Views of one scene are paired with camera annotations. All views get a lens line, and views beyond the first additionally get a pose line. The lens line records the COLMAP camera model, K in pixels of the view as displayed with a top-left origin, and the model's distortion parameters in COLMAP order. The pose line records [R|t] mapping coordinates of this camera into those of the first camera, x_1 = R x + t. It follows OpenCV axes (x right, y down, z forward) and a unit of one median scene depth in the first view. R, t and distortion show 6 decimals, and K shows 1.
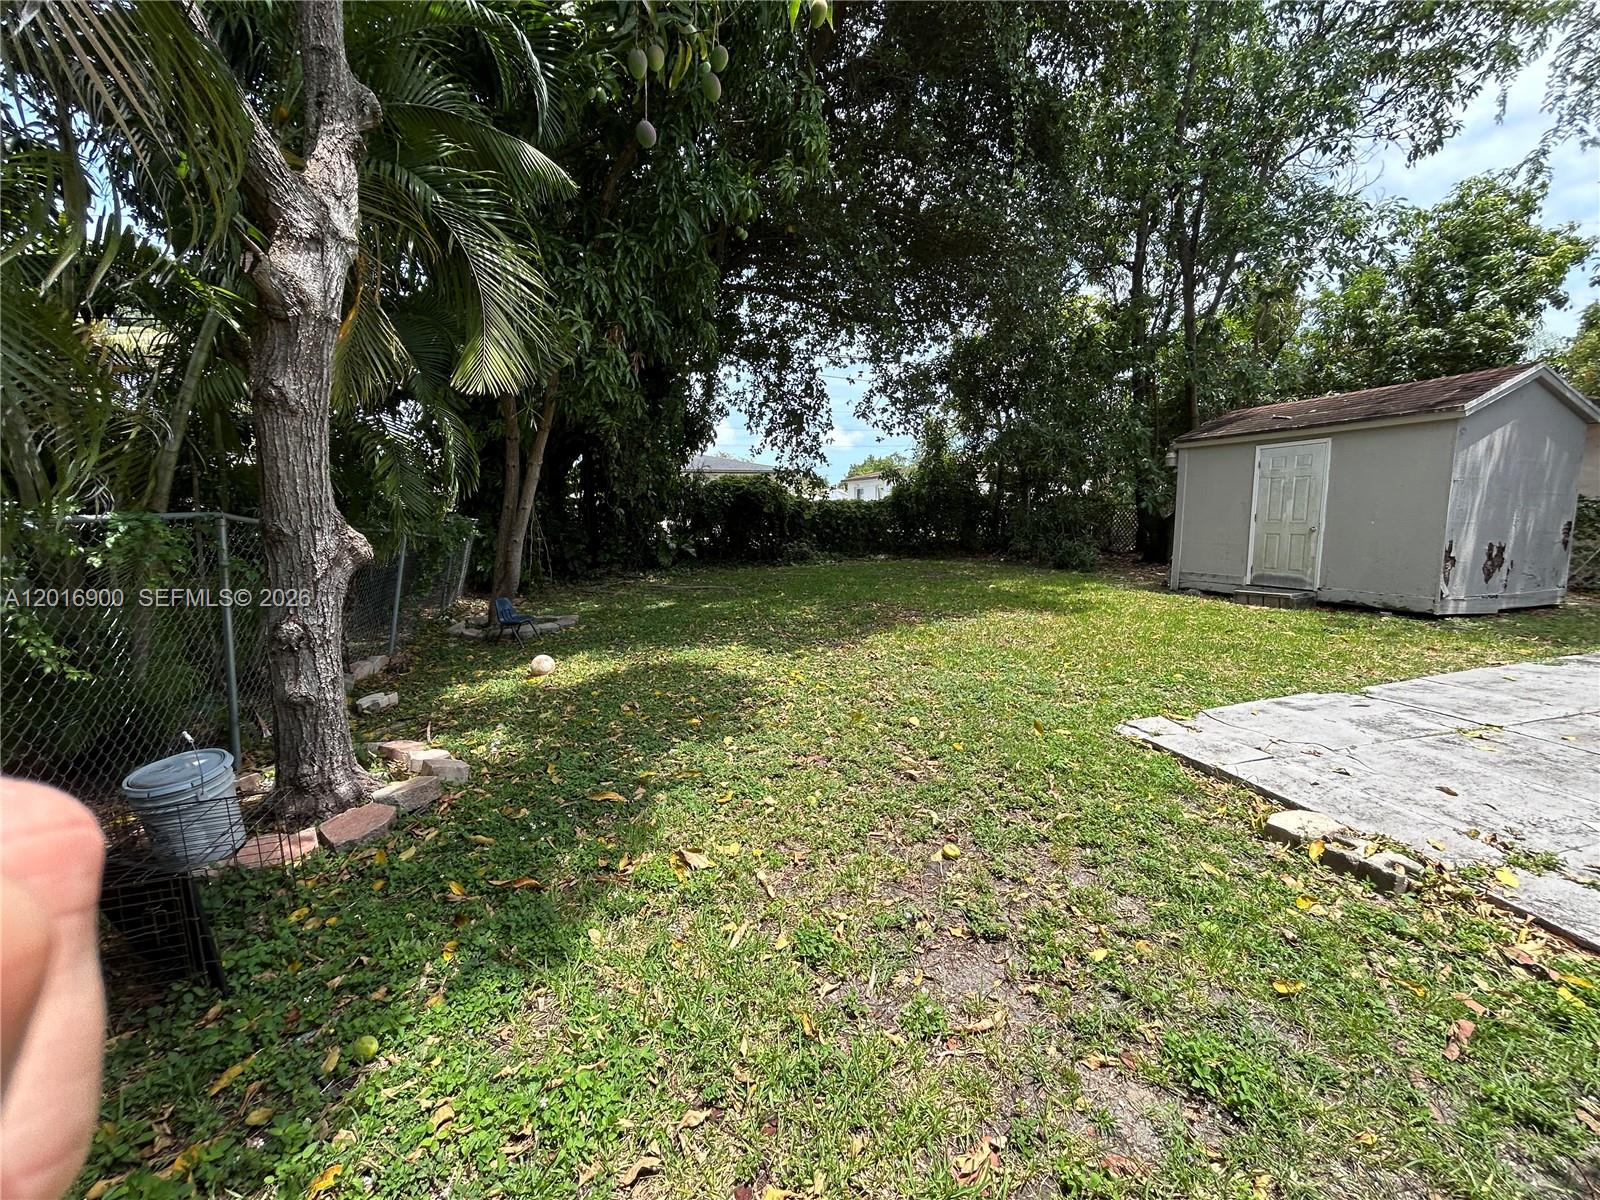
lens RADIAL K [[648.0, 0, 799.6], [0, 648.0, 599.6], [0, 0, 1]] dist [-0.002771, 0.001437]
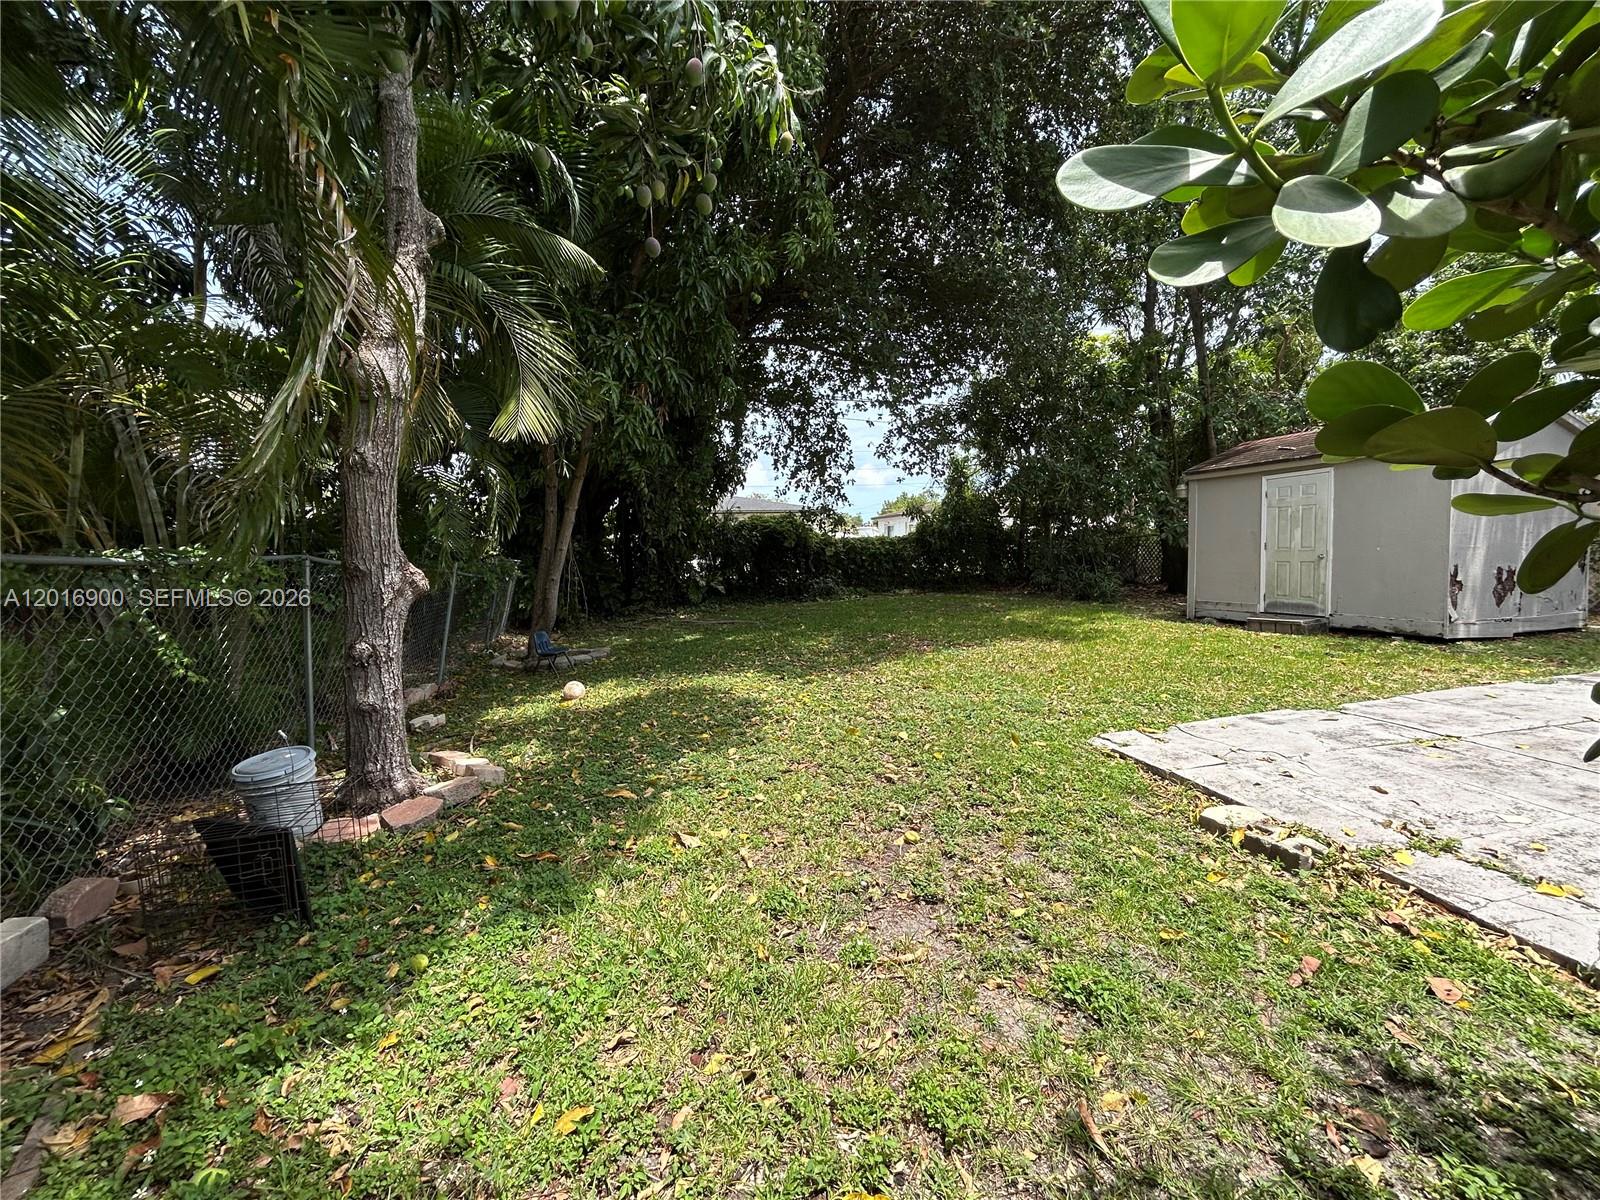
lens RADIAL K [[648.0, 0, 799.2], [0, 648.0, 599.3], [0, 0, 1]] dist [-0.002771, 0.001437]
pose [[0.998373, -0.012922, -0.055536, 0.073495], [0.009628, 0.998201, -0.059177, 0.024710], [0.056200, 0.058546, 0.996701, -0.125116]]
